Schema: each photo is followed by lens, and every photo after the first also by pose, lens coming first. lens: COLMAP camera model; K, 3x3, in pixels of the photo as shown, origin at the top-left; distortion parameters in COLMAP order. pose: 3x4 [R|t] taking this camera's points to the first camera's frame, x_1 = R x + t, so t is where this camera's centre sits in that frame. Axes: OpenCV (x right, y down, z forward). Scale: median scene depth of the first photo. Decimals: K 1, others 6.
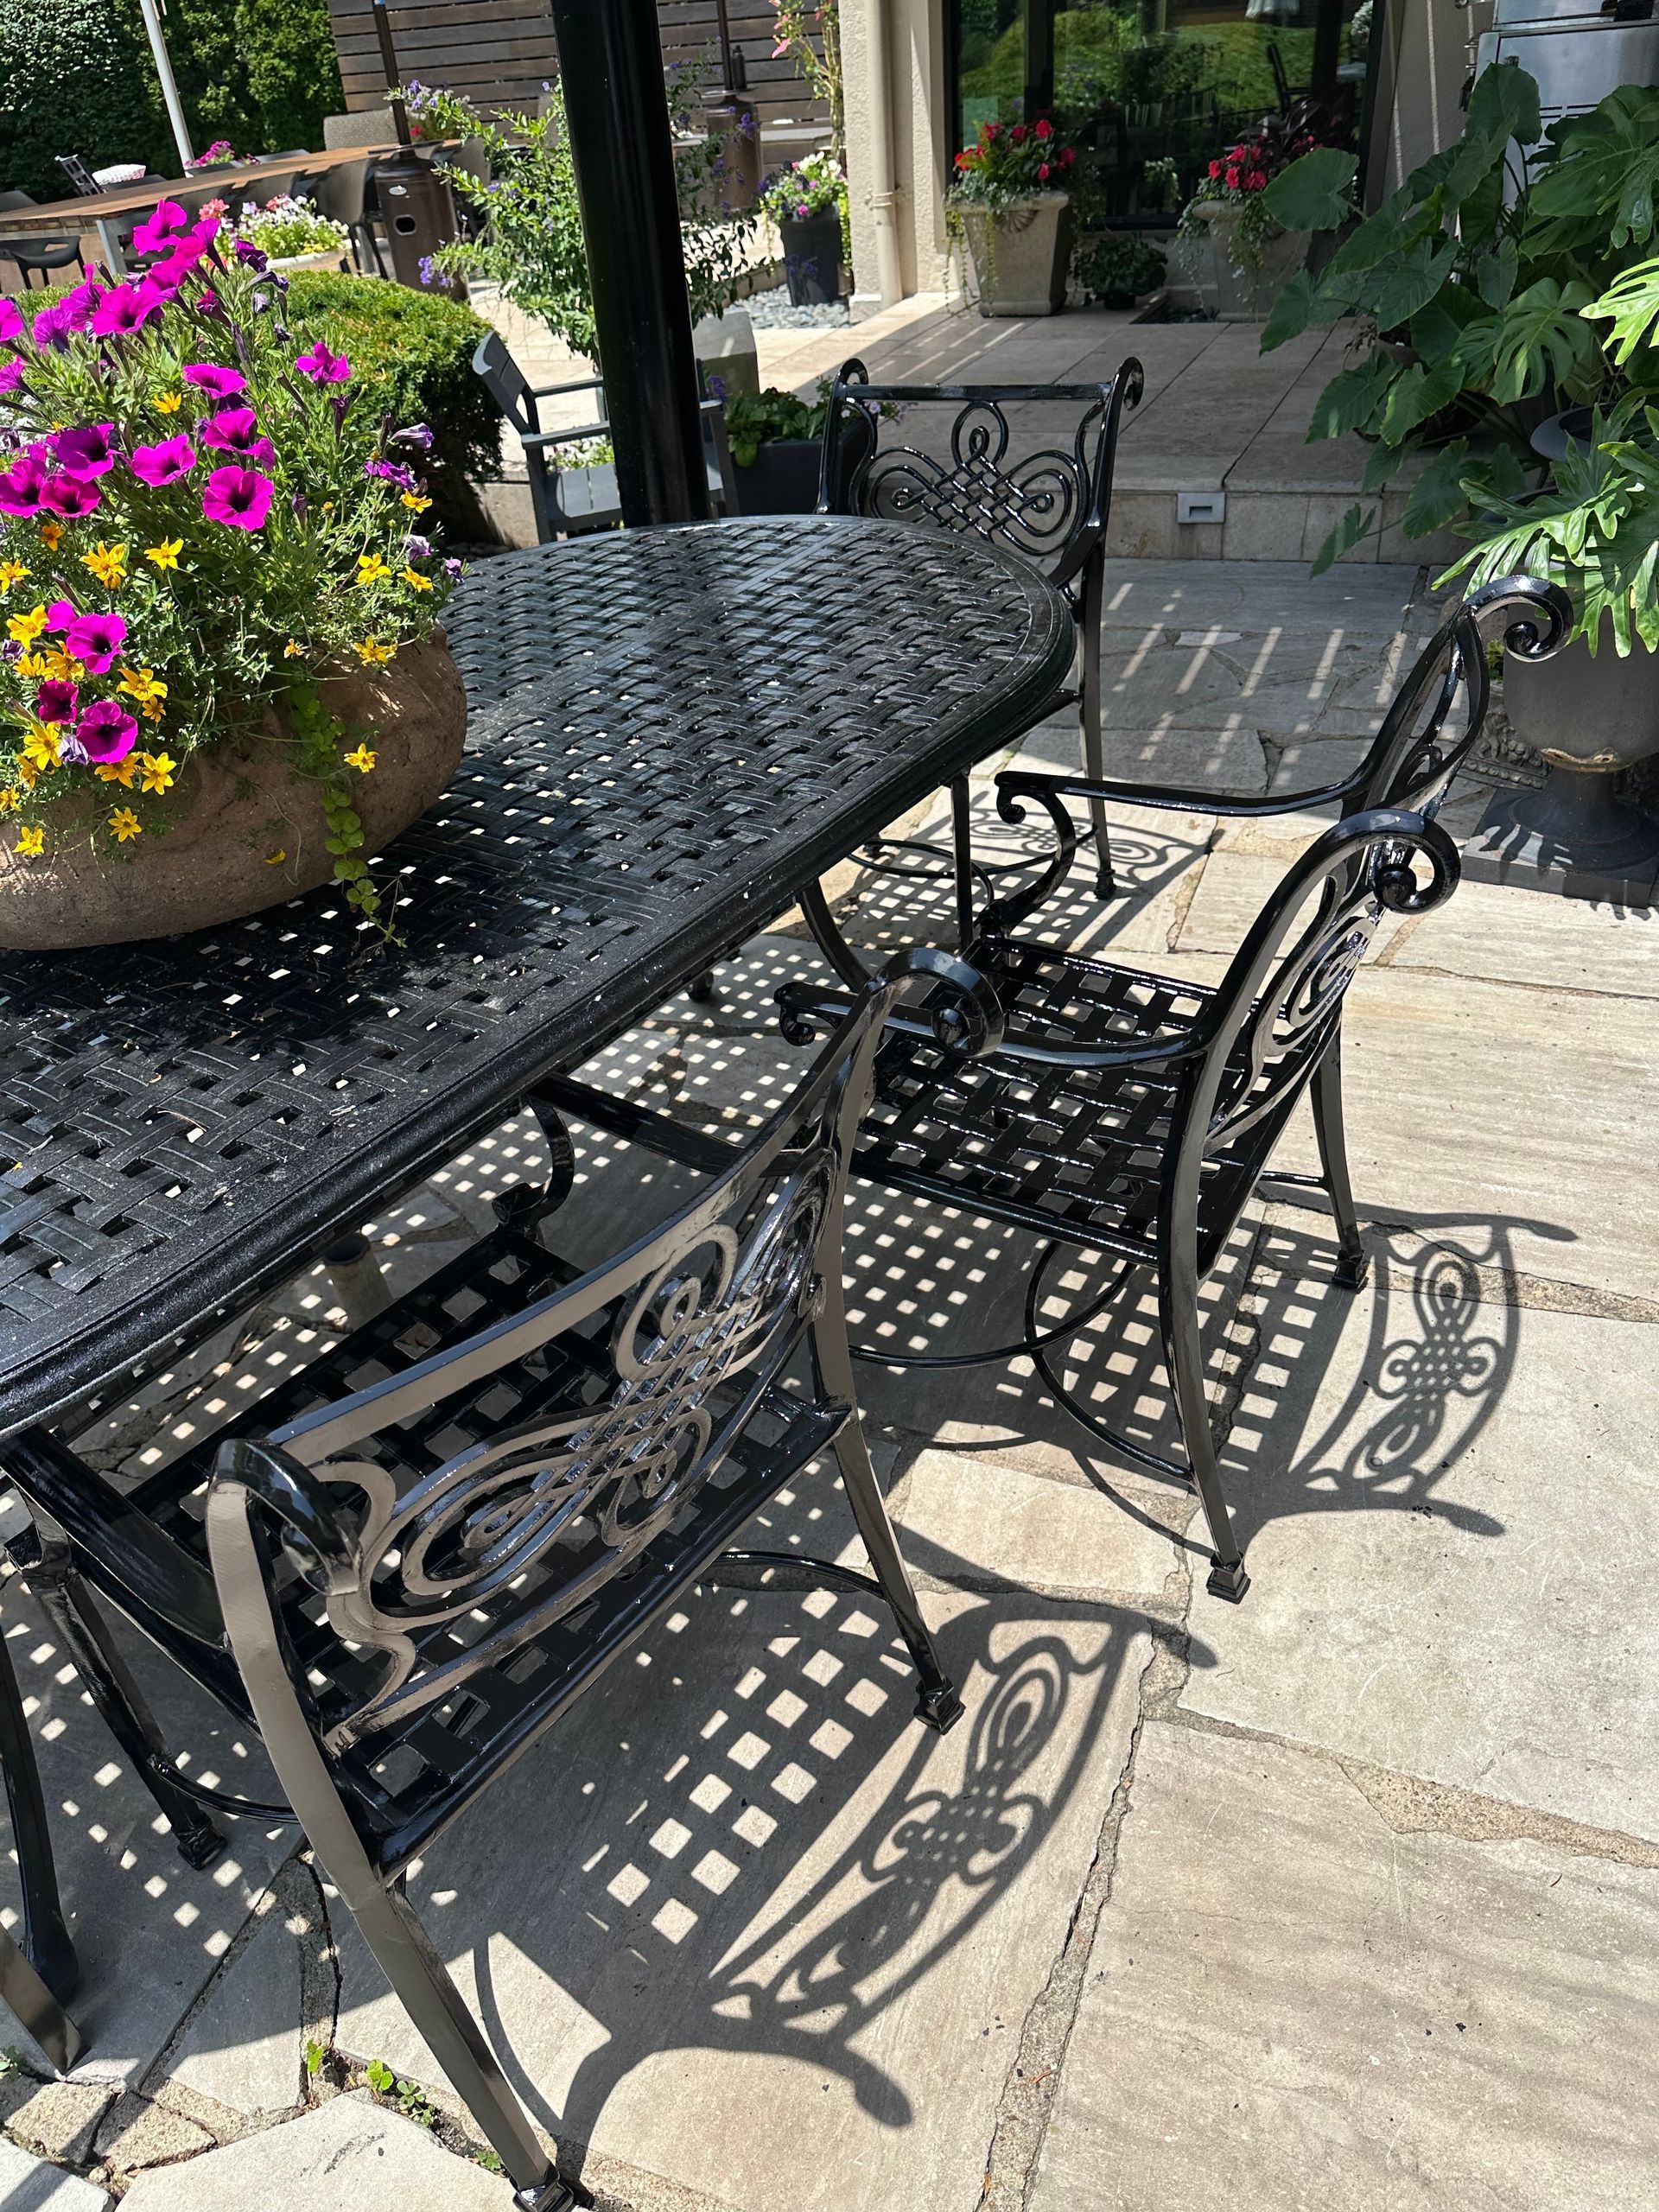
lens RADIAL K [[1520.3, 0, 829.5], [0, 1520.3, 1106.0], [0, 0, 1]] dist [0.023916, -0.041366]
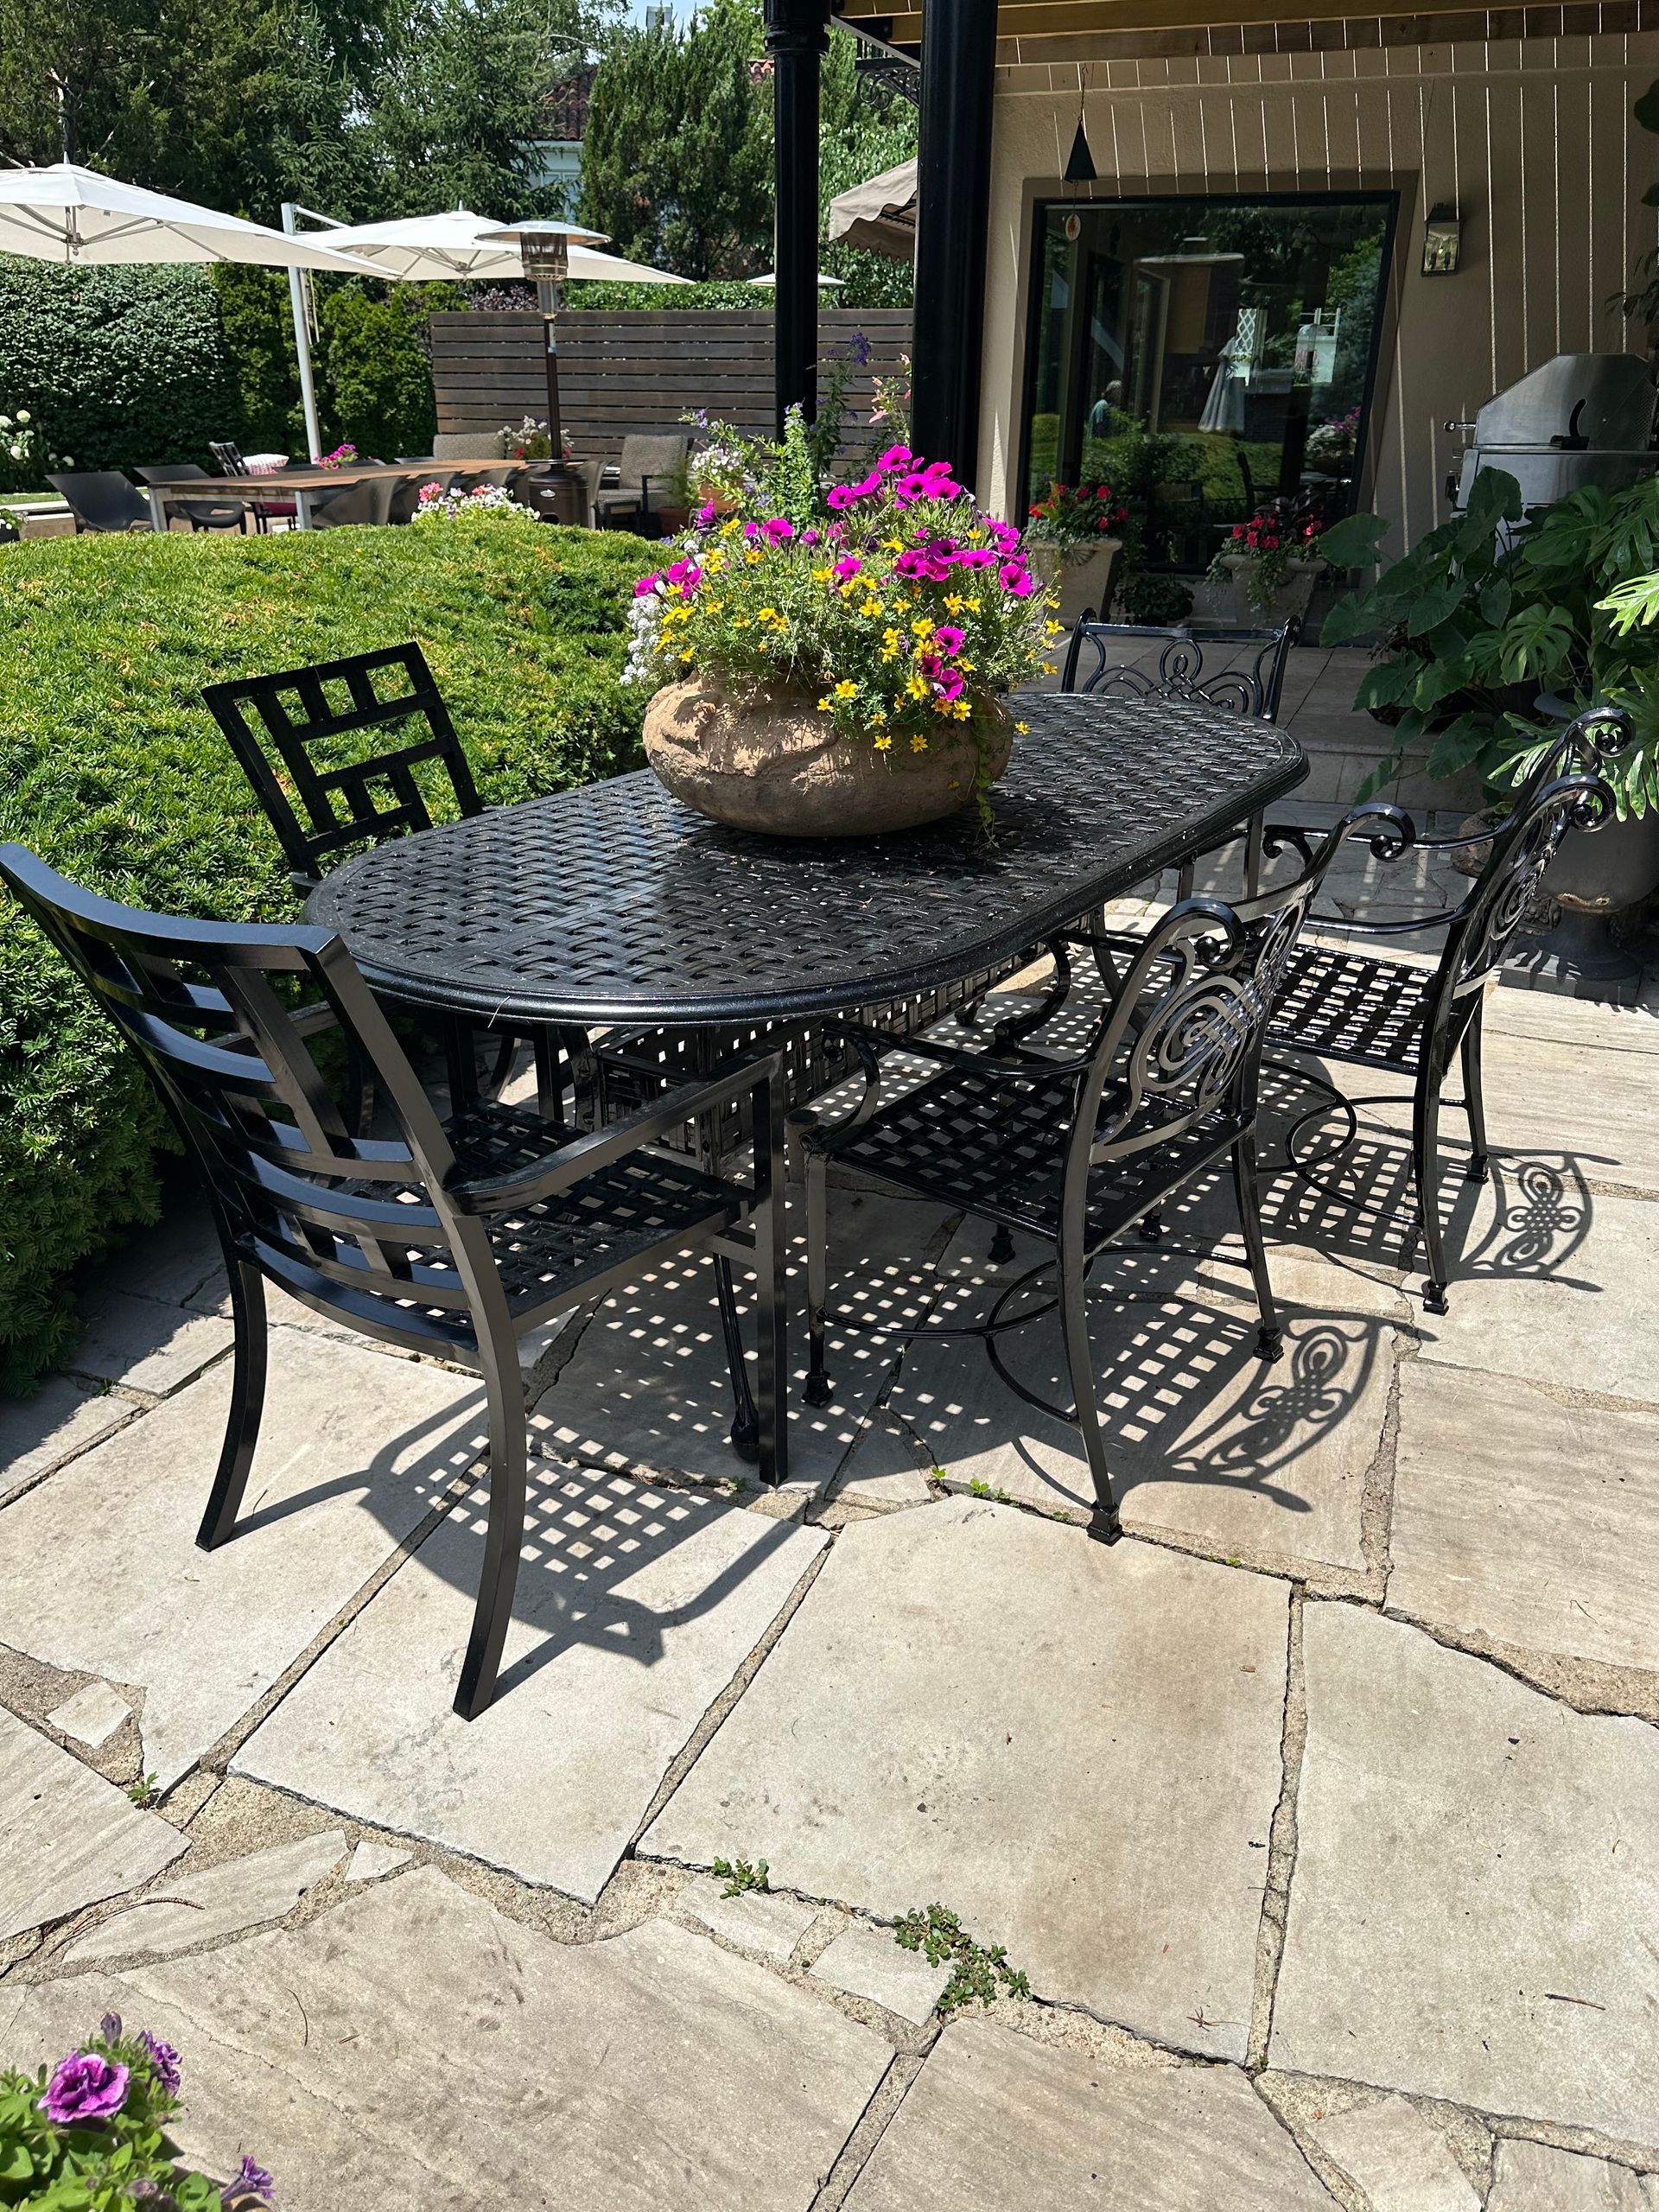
lens RADIAL K [[1497.2, 0, 829.5], [0, 1497.2, 1106.0], [0, 0, 1]] dist [0.068850, -0.142695]
pose [[0.996305, 0.070172, 0.049527, -0.390121], [-0.059937, 0.981048, -0.184260, 0.373979], [-0.061518, 0.180610, 0.981629, -0.454887]]
